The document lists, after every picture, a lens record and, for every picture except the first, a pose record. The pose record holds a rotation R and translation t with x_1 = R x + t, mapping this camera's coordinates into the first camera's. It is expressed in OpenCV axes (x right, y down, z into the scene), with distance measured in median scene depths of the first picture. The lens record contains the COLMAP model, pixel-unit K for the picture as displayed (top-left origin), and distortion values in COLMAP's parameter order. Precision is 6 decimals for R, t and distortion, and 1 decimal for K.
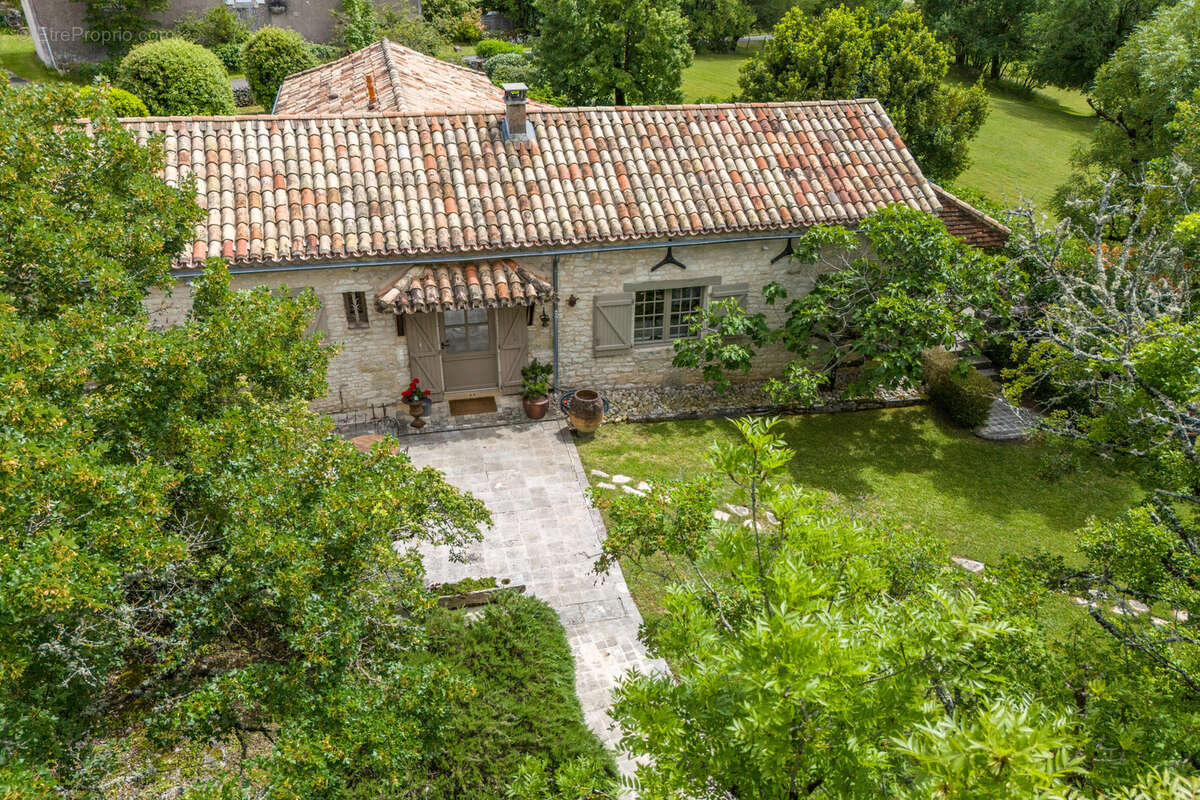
lens RADIAL K [[875.2, 0, 603.9], [0, 875.2, 453.8], [0, 0, 1]] dist [0.088541, -0.103059]
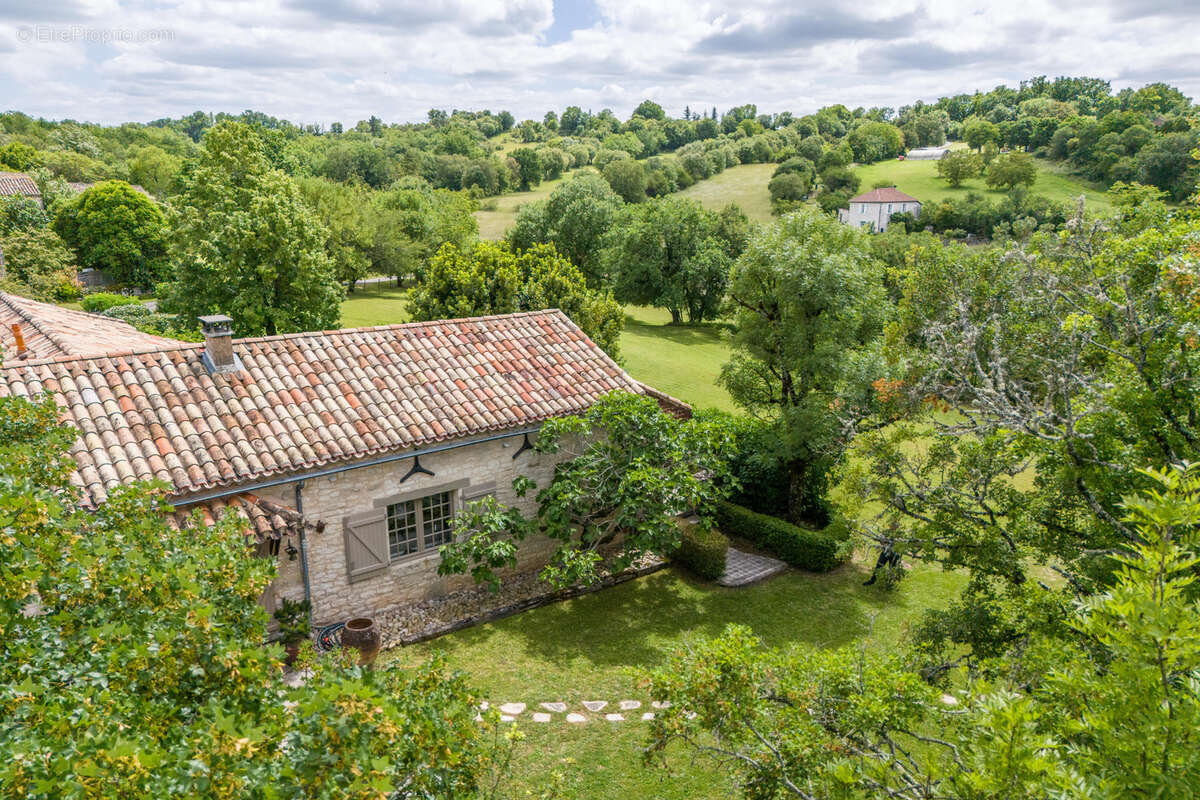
lens RADIAL K [[875.2, 0, 603.9], [0, 875.2, 453.8], [0, 0, 1]] dist [0.088541, -0.103059]
pose [[0.905032, -0.139133, 0.401944, -0.127167], [0.232147, 0.953404, -0.192690, -0.000699], [-0.356405, 0.267701, 0.895160, 0.048608]]
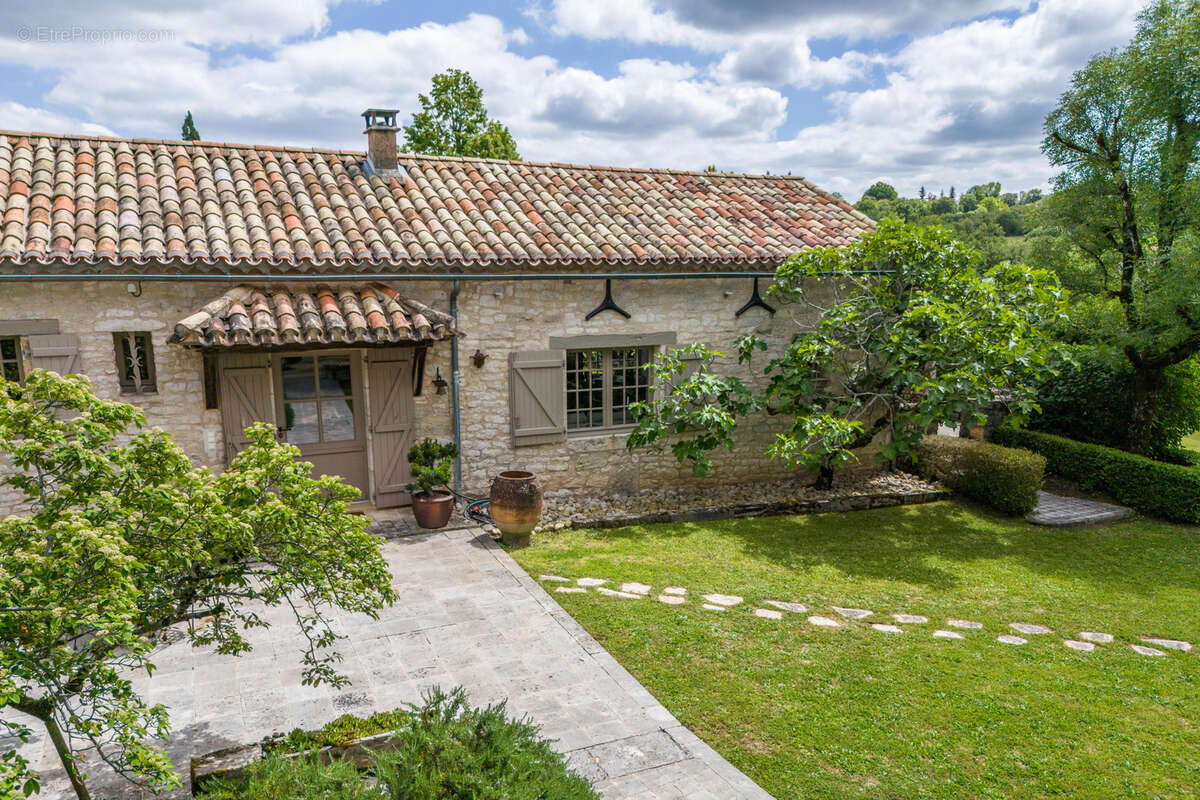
lens RADIAL K [[881.5, 0, 600.0], [0, 881.5, 460.7], [0, 0, 1]] dist [0.065685, -0.065612]
pose [[0.981323, -0.060285, 0.182677, -0.073668], [0.116164, 0.942642, -0.312940, 0.129130], [-0.153334, 0.328315, 0.932040, 0.361400]]
